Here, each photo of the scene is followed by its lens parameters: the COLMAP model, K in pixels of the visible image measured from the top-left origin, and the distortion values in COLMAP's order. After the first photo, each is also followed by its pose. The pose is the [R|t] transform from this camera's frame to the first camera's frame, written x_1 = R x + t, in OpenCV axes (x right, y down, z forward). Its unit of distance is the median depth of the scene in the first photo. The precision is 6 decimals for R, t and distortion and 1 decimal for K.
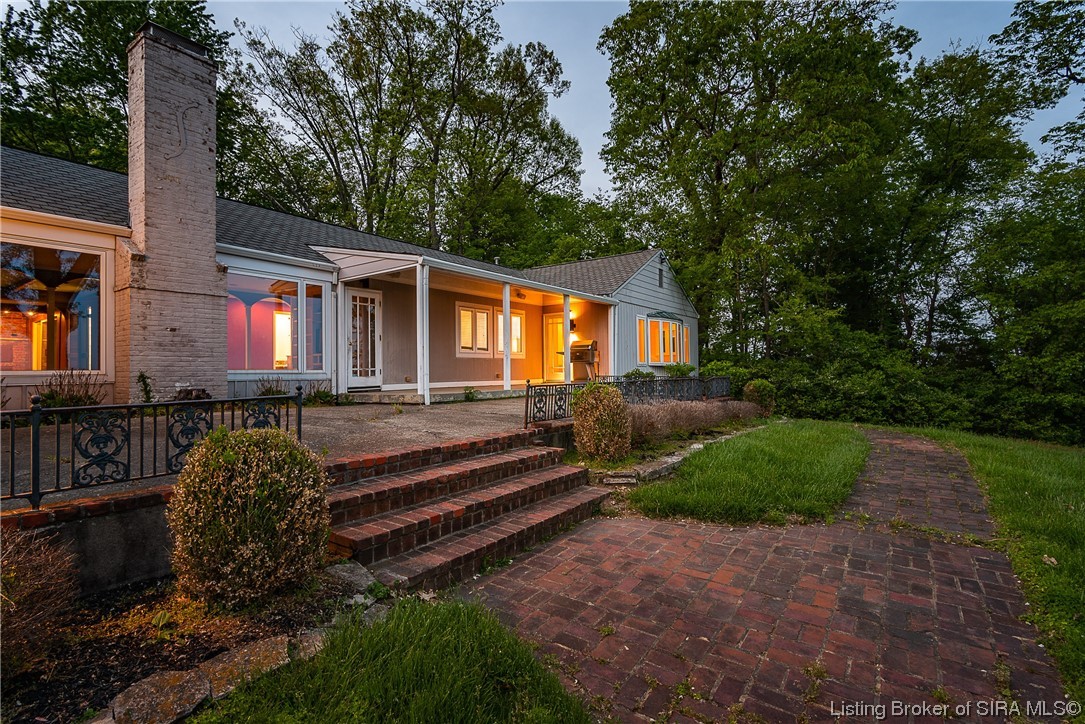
lens RADIAL K [[529.1, 0, 544.3], [0, 529.1, 362.3], [0, 0, 1]] dist [-0.000259, -0.000596]
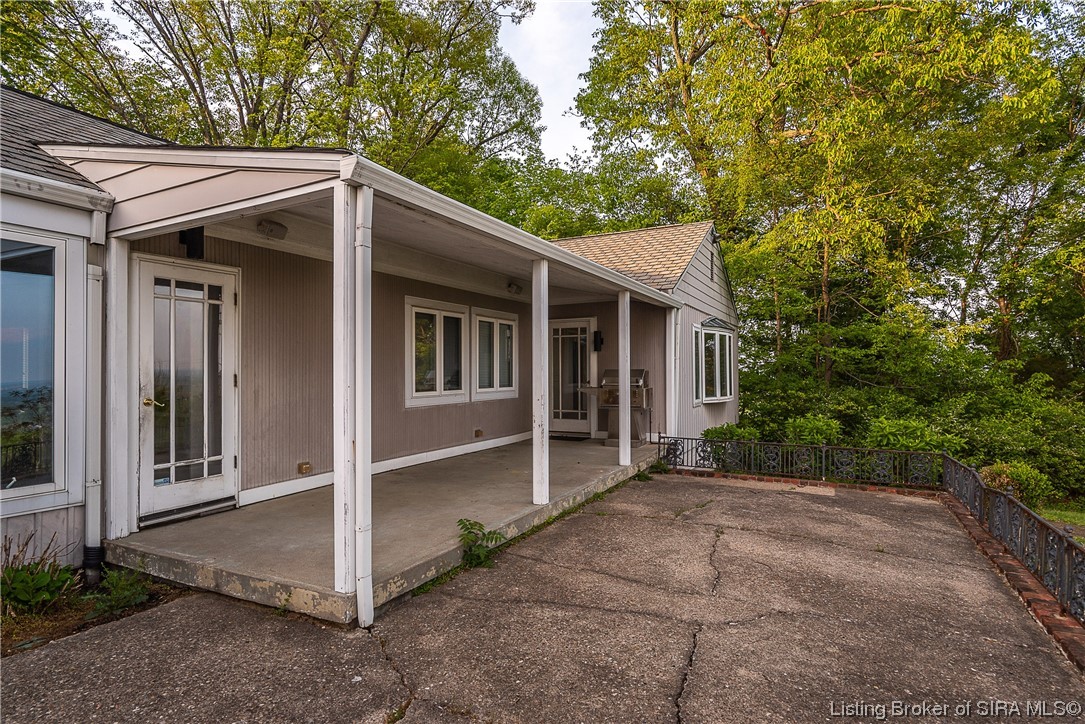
lens RADIAL K [[570.5, 0, 541.6], [0, 570.5, 366.7], [0, 0, 1]] dist [0.001460, -0.002741]
pose [[0.990353, 0.008755, 0.138289, -0.045261], [-0.010342, 0.999889, 0.010760, -0.021826], [-0.138180, -0.012086, 0.990333, 0.176768]]
